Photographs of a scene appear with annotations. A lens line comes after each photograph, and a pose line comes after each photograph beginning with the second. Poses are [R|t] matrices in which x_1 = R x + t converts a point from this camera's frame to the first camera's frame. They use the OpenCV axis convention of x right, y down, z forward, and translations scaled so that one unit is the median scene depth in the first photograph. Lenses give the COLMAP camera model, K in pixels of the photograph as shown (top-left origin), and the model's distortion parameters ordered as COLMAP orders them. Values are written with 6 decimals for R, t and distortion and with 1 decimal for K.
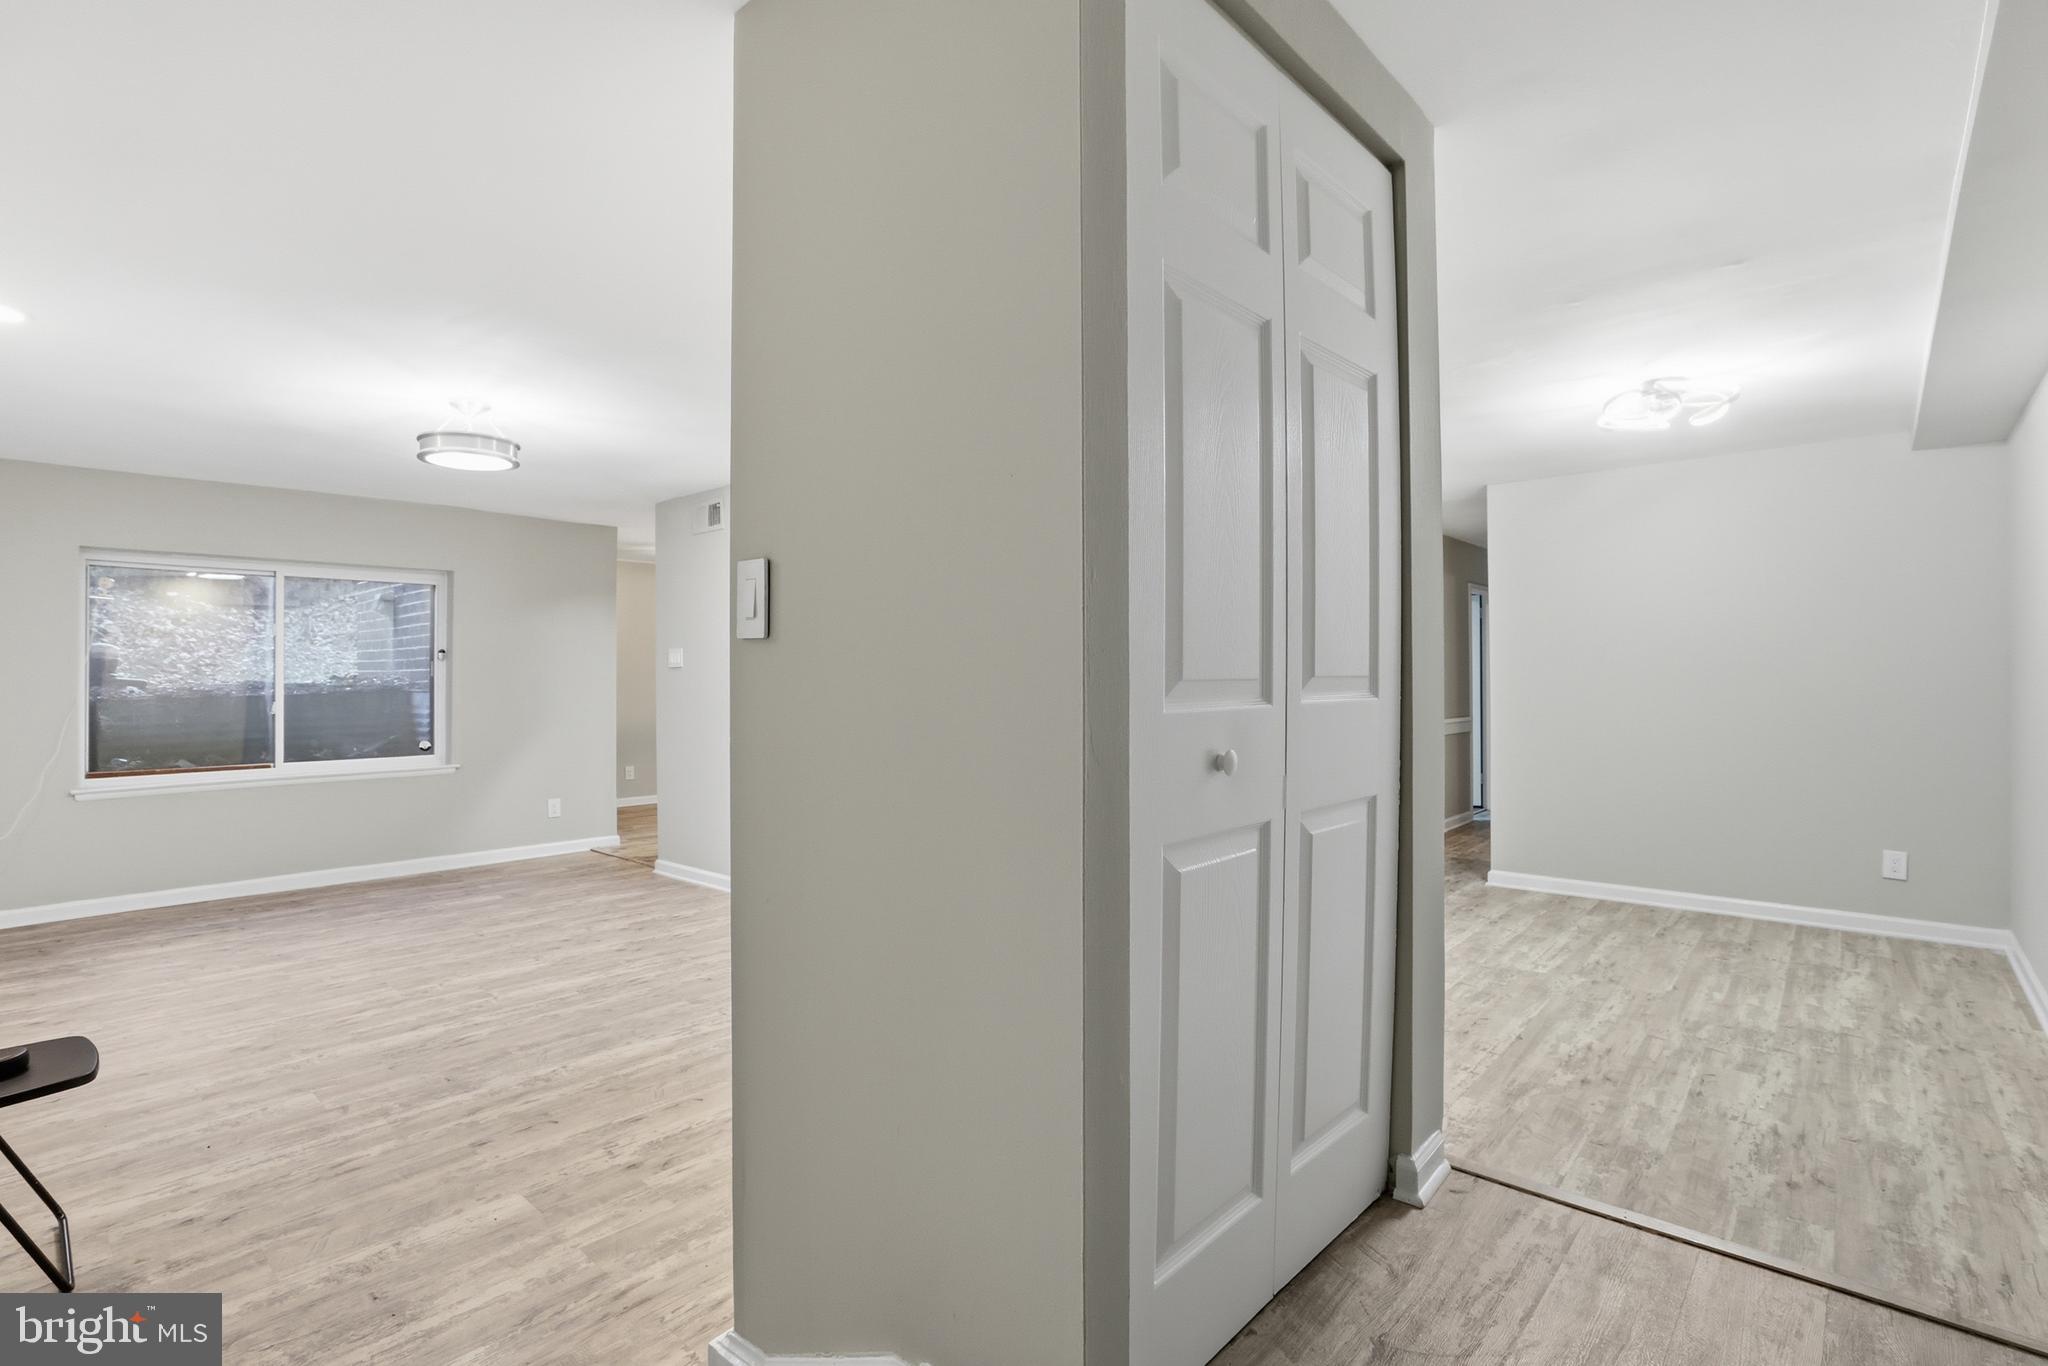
lens RADIAL K [[940.5, 0, 1003.6], [0, 940.5, 678.9], [0, 0, 1]] dist [-0.041548, 0.009755]
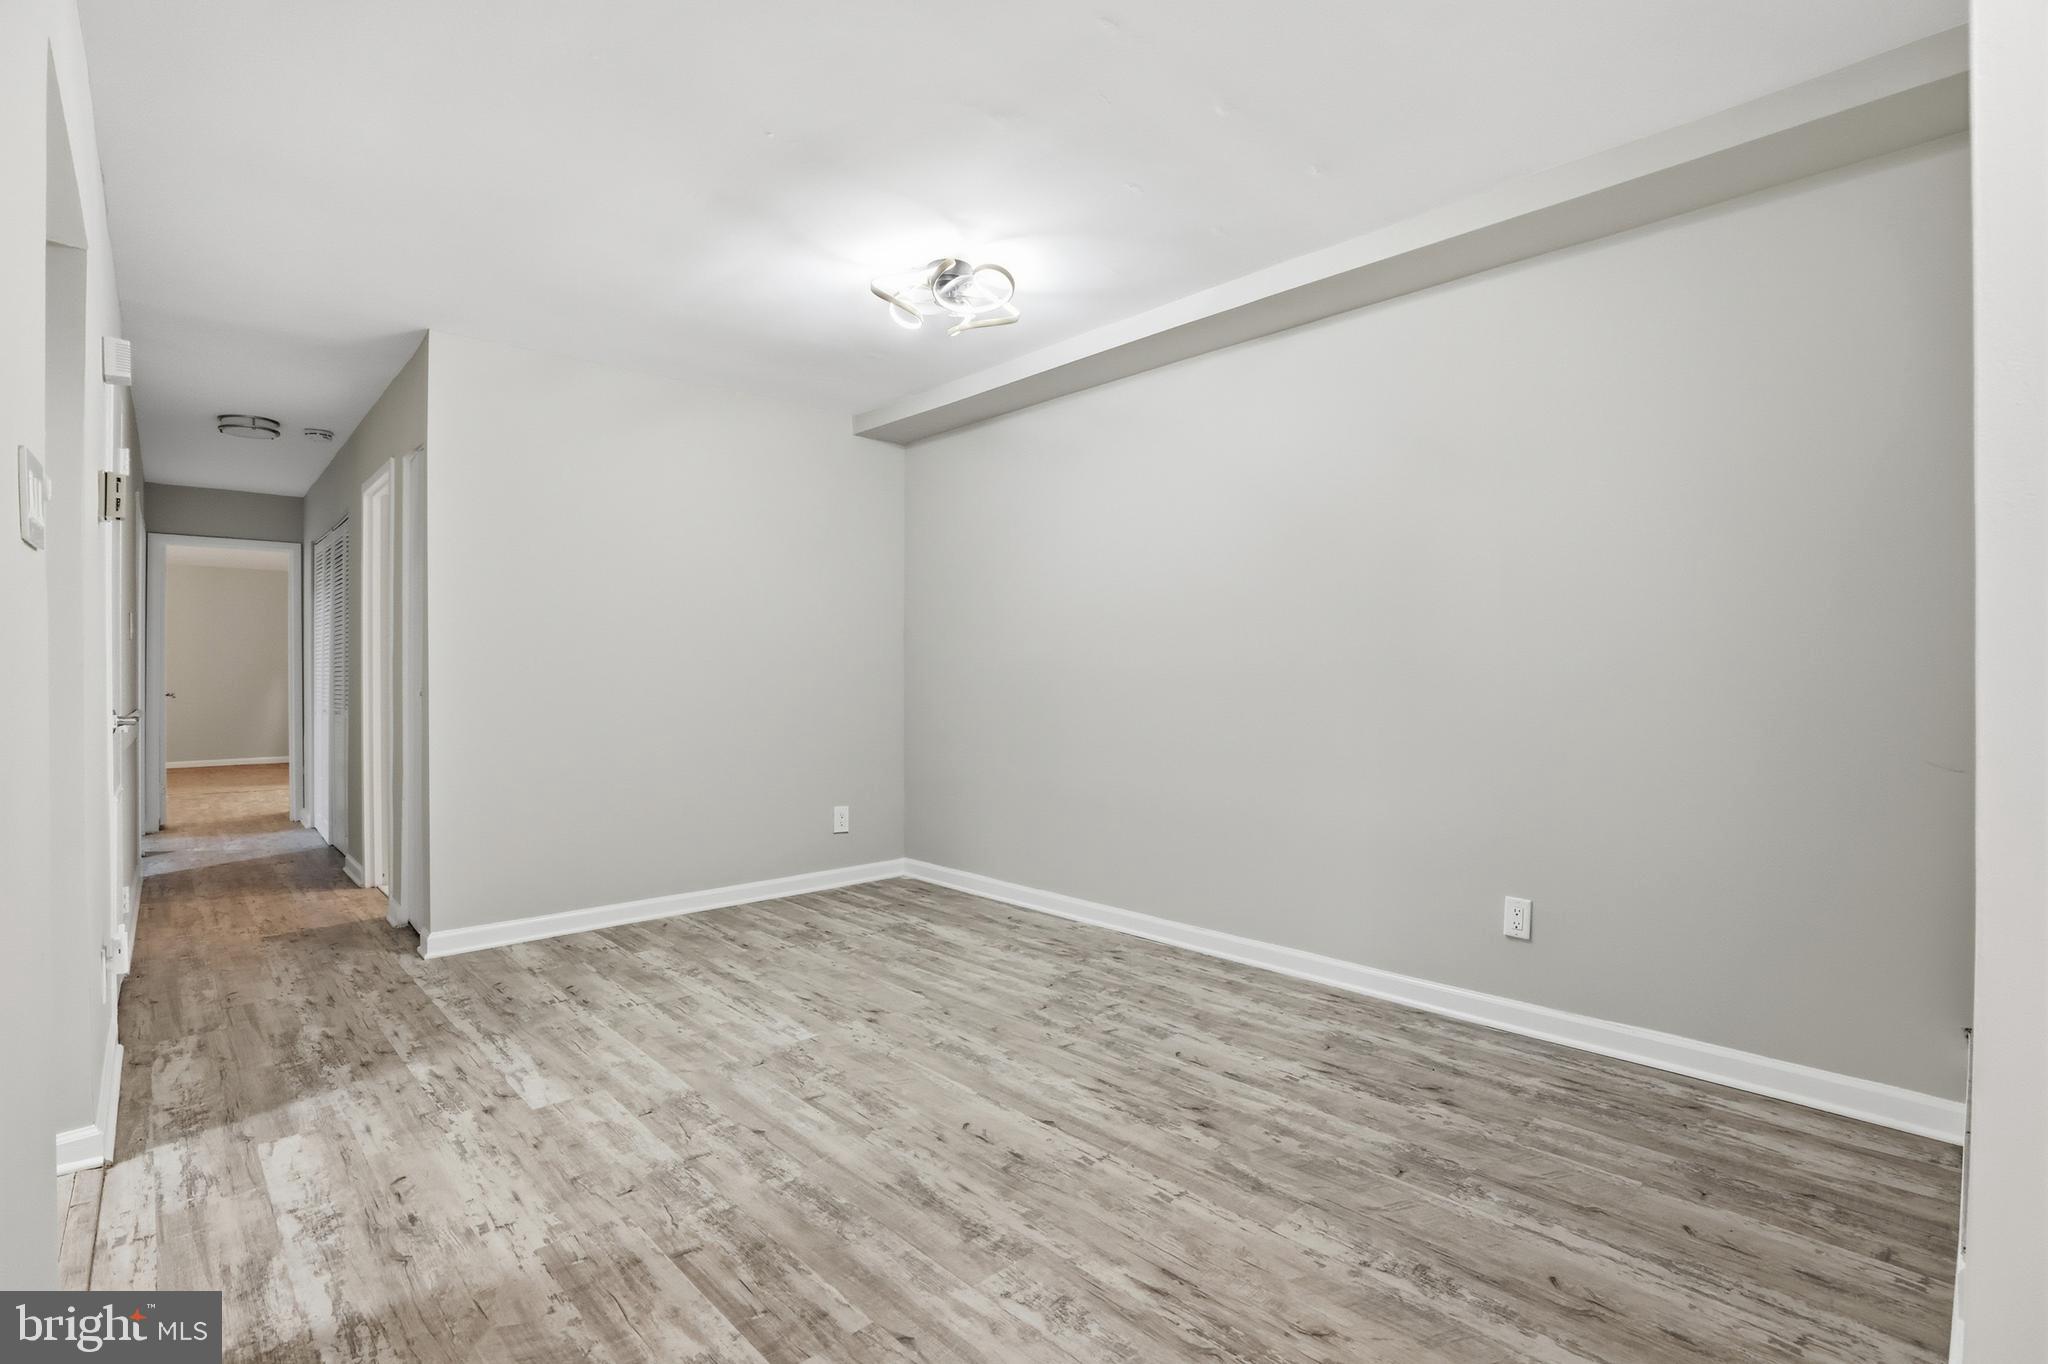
lens RADIAL K [[940.5, 0, 1023.1], [0, 940.5, 686.1], [0, 0, 1]] dist [-0.041548, 0.009755]
pose [[0.070451, -0.004647, 0.997504, -0.114477], [0.000922, 0.999989, 0.004593, 0.050390], [-0.997515, 0.000596, 0.070455, 0.819733]]
